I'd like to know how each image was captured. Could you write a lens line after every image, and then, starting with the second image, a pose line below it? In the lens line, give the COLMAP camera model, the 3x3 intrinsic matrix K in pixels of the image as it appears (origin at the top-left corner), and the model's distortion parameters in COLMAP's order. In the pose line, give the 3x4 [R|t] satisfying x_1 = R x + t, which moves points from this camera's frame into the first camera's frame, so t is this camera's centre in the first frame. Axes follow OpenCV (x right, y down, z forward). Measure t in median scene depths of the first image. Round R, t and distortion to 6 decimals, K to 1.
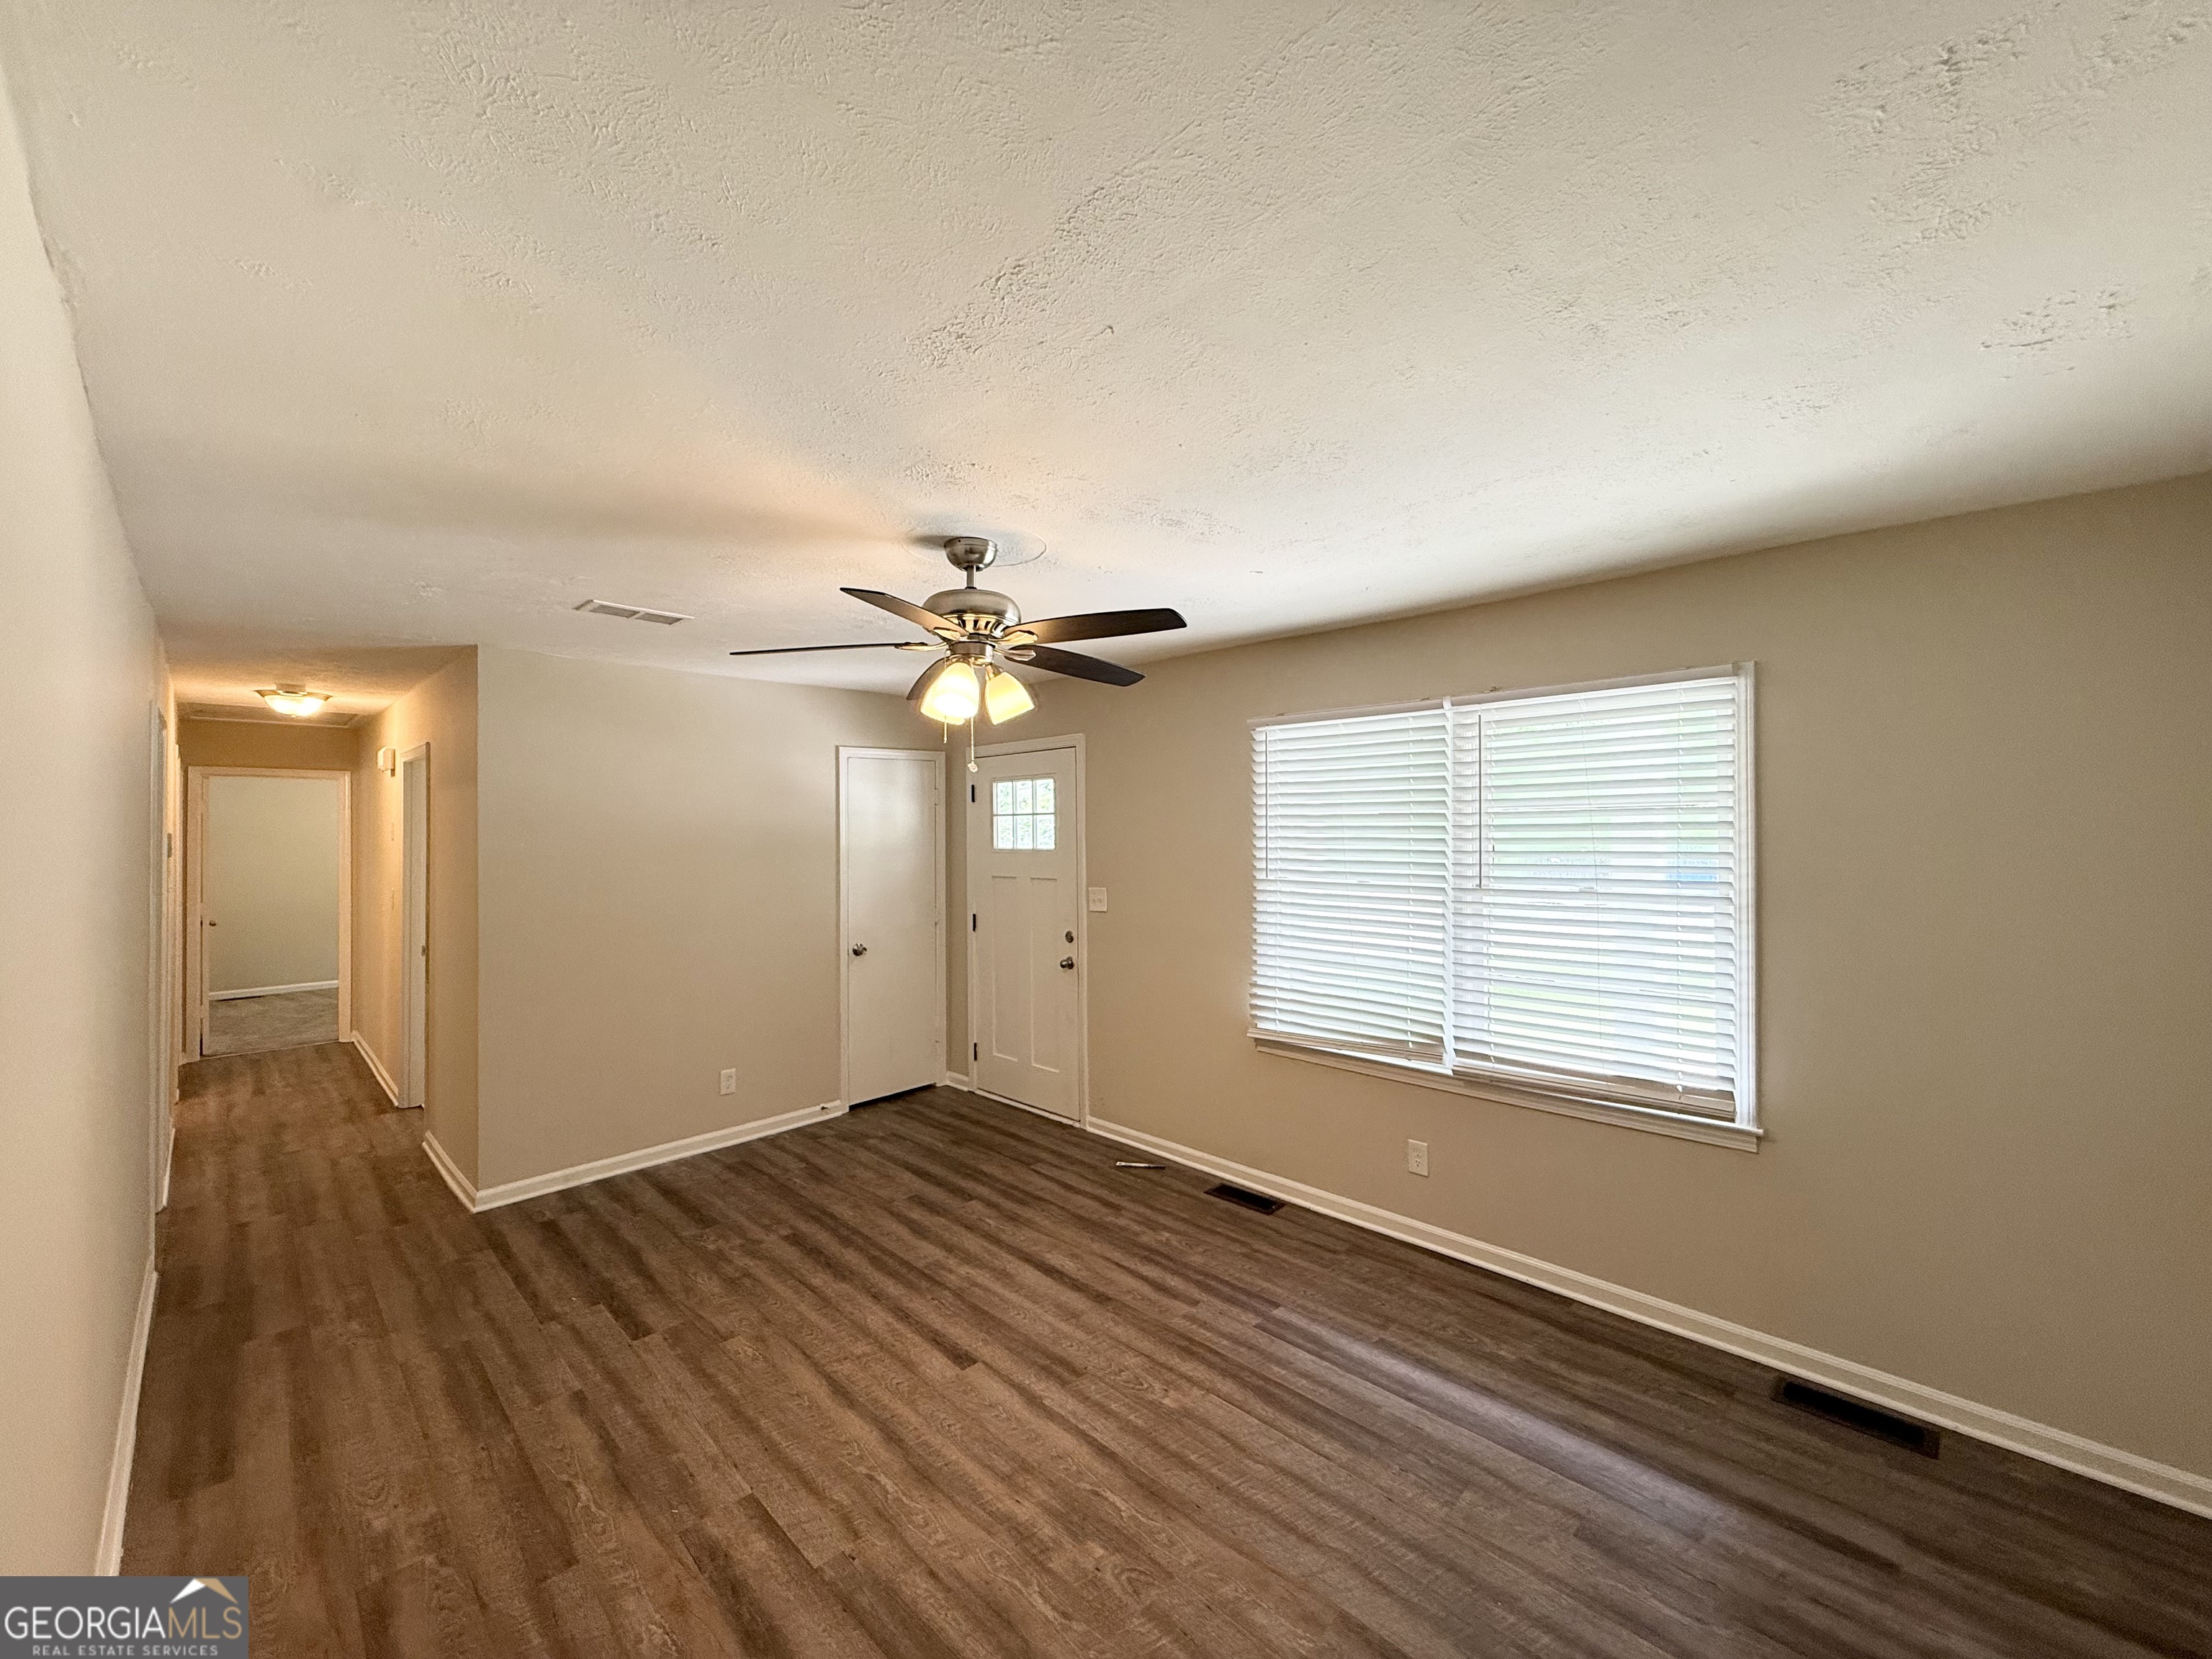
lens RADIAL K [[879.8, 0, 1101.0], [0, 879.8, 824.6], [0, 0, 1]] dist [-0.000355, -0.000053]
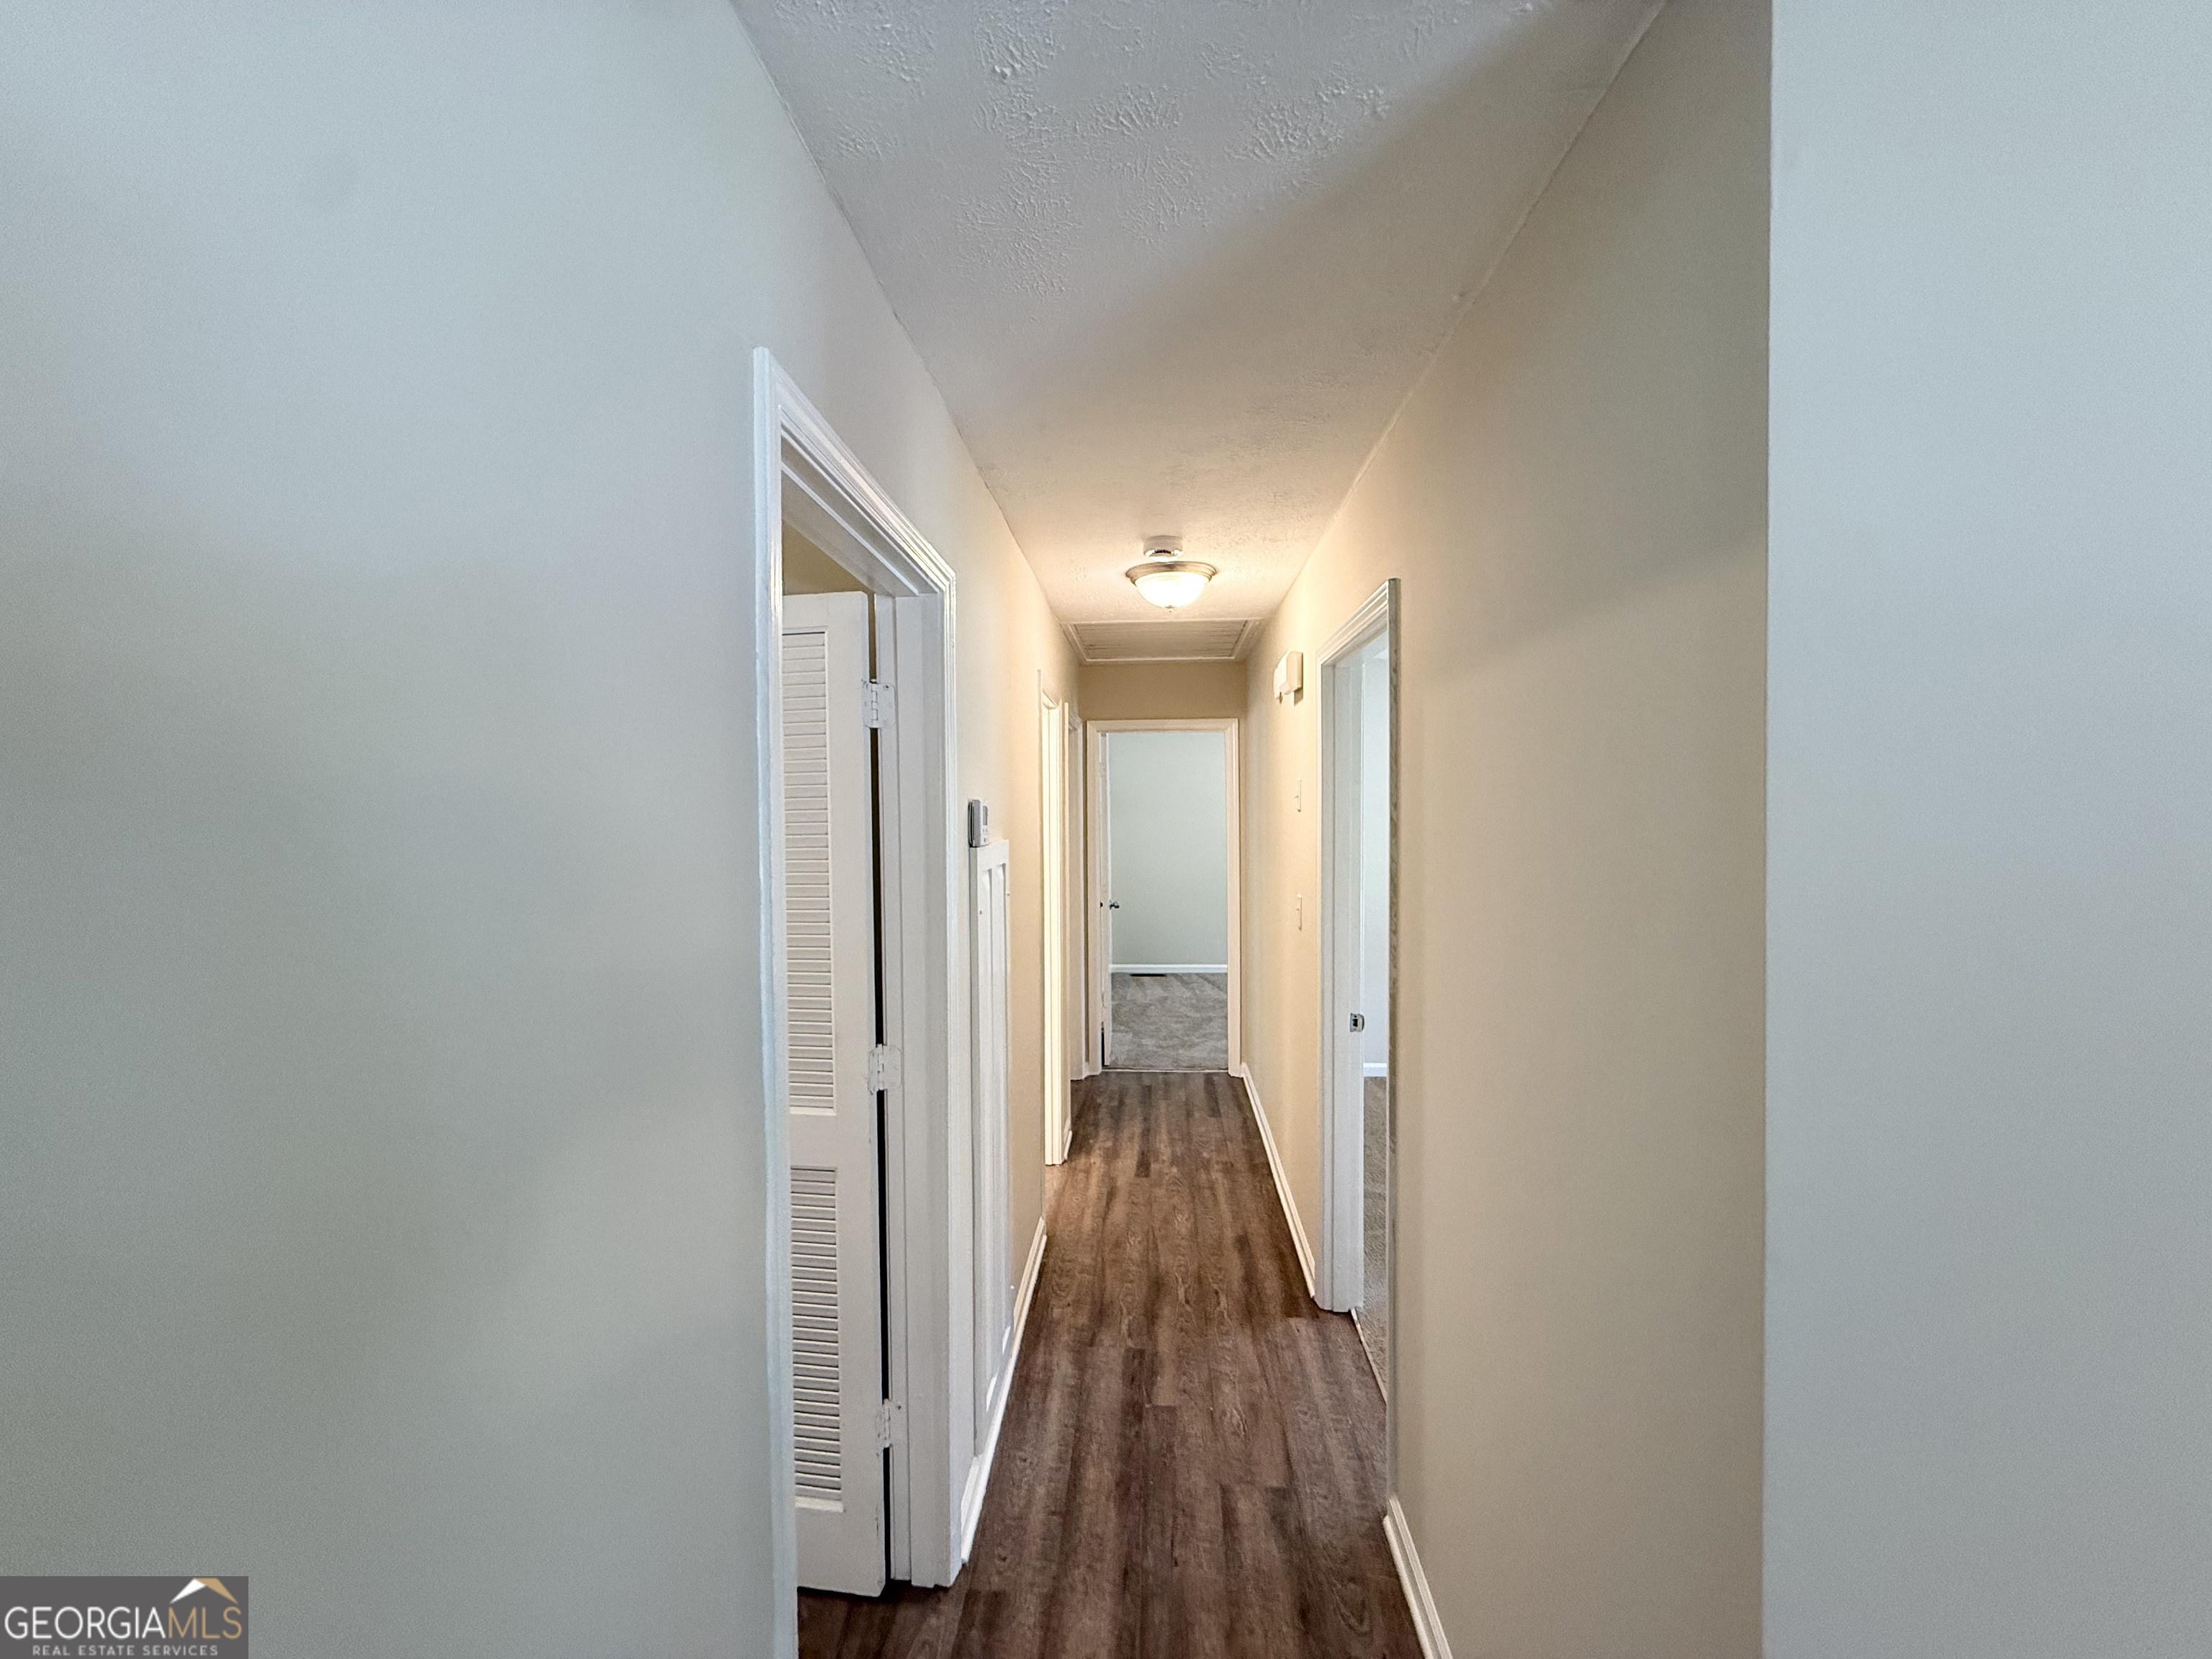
lens RADIAL K [[879.8, 0, 1101.0], [0, 879.8, 824.6], [0, 0, 1]] dist [-0.000355, -0.000053]
pose [[0.658001, 0.016700, -0.752832, -0.834245], [0.009869, 0.999477, 0.030798, 0.013254], [0.752952, -0.027695, 0.657492, 0.953389]]
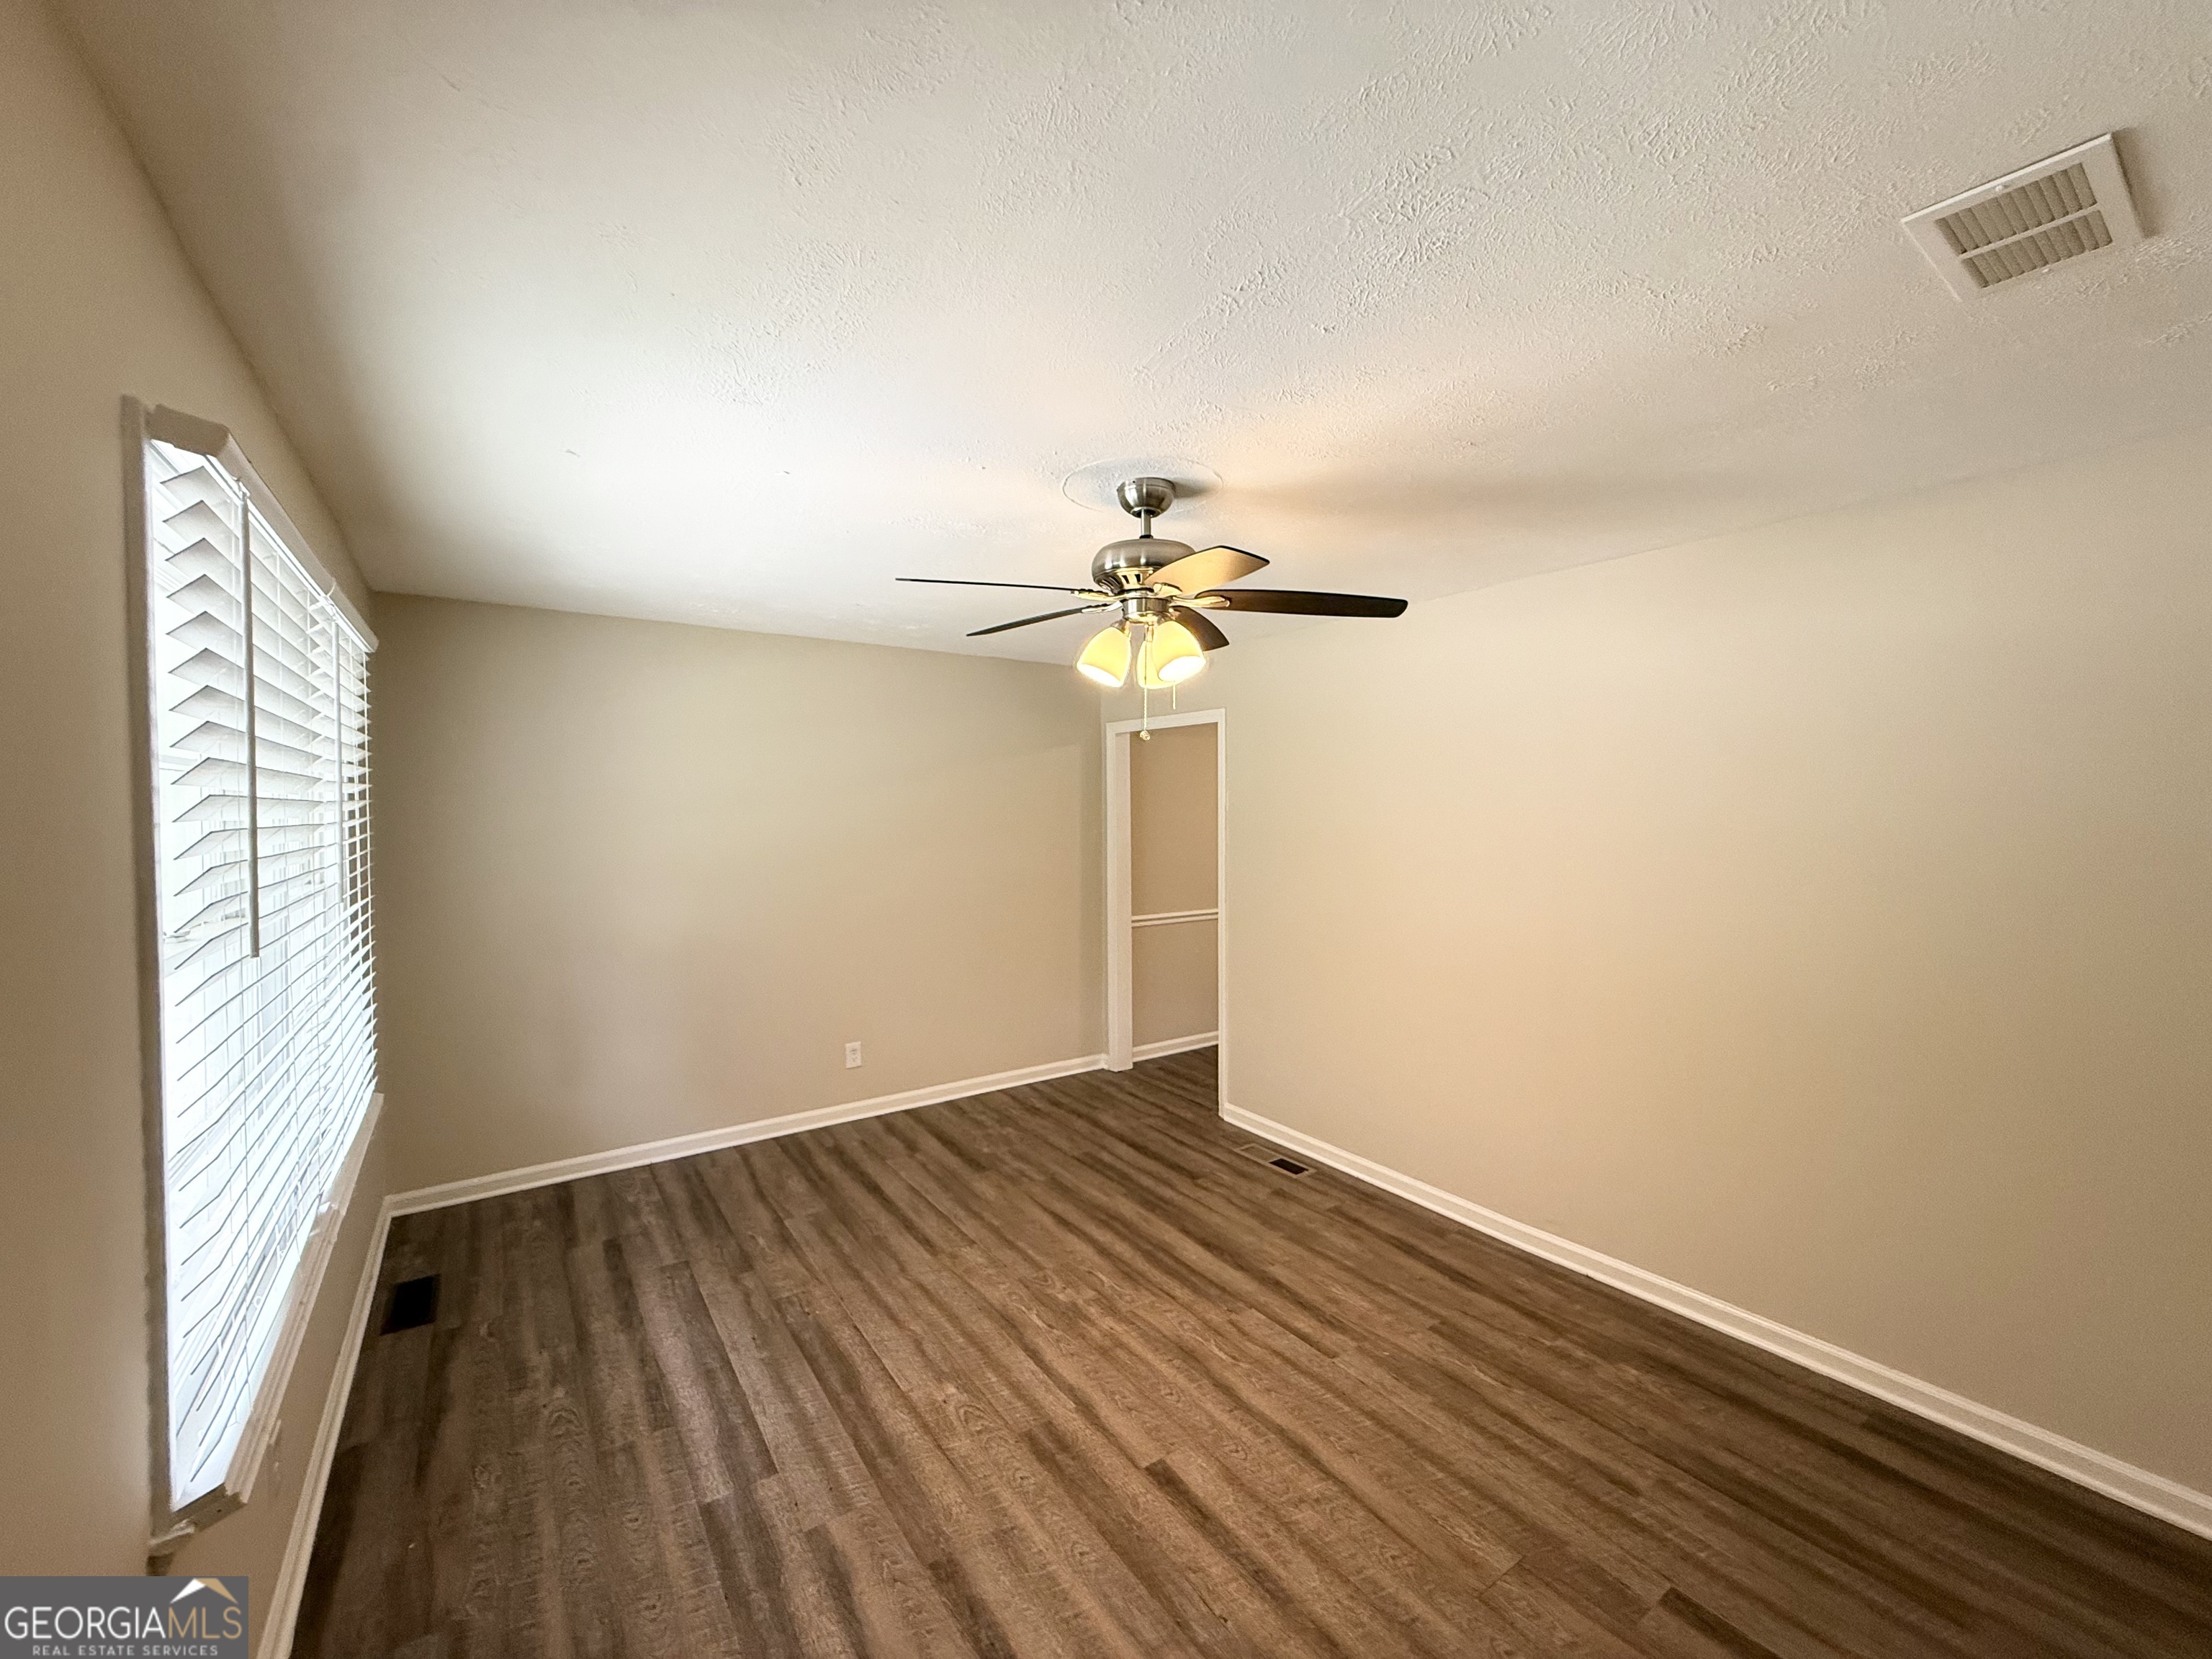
lens RADIAL K [[879.8, 0, 1101.0], [0, 879.8, 824.6], [0, 0, 1]] dist [-0.000355, -0.000053]
pose [[-0.983851, 0.003446, 0.178957, -0.219385], [0.006307, 0.999861, 0.015420, 0.011666], [-0.178879, 0.016300, -0.983736, 1.589891]]
